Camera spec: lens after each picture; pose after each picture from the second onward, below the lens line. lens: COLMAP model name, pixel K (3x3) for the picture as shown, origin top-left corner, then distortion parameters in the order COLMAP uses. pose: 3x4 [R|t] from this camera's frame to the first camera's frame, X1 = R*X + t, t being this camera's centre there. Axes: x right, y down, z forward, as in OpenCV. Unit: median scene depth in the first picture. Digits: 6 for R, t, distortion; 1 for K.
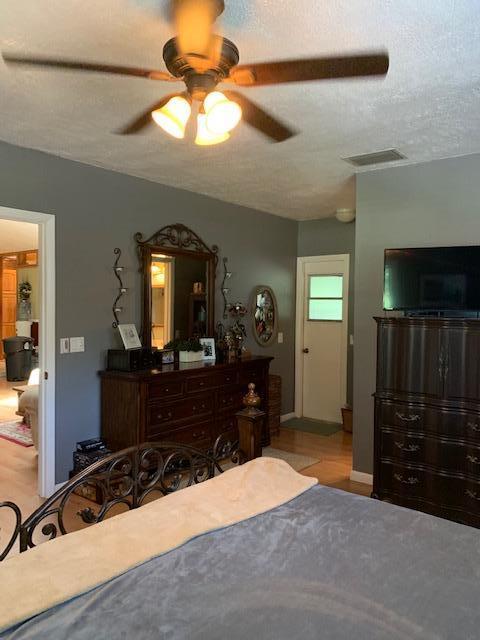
lens RADIAL K [[492.5, 0, 241.1], [0, 492.5, 320.4], [0, 0, 1]] dist [0.045363, -0.054304]
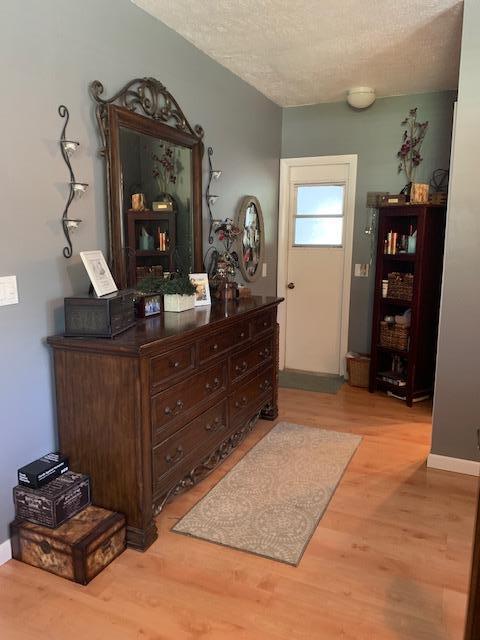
lens RADIAL K [[492.5, 0, 237.6], [0, 492.5, 321.5], [0, 0, 1]] dist [0.045363, -0.054304]
pose [[0.969418, -0.046756, 0.240920, -0.173973], [0.012620, 0.989882, 0.141329, 0.008127], [-0.245091, -0.133967, 0.960200, 0.345447]]
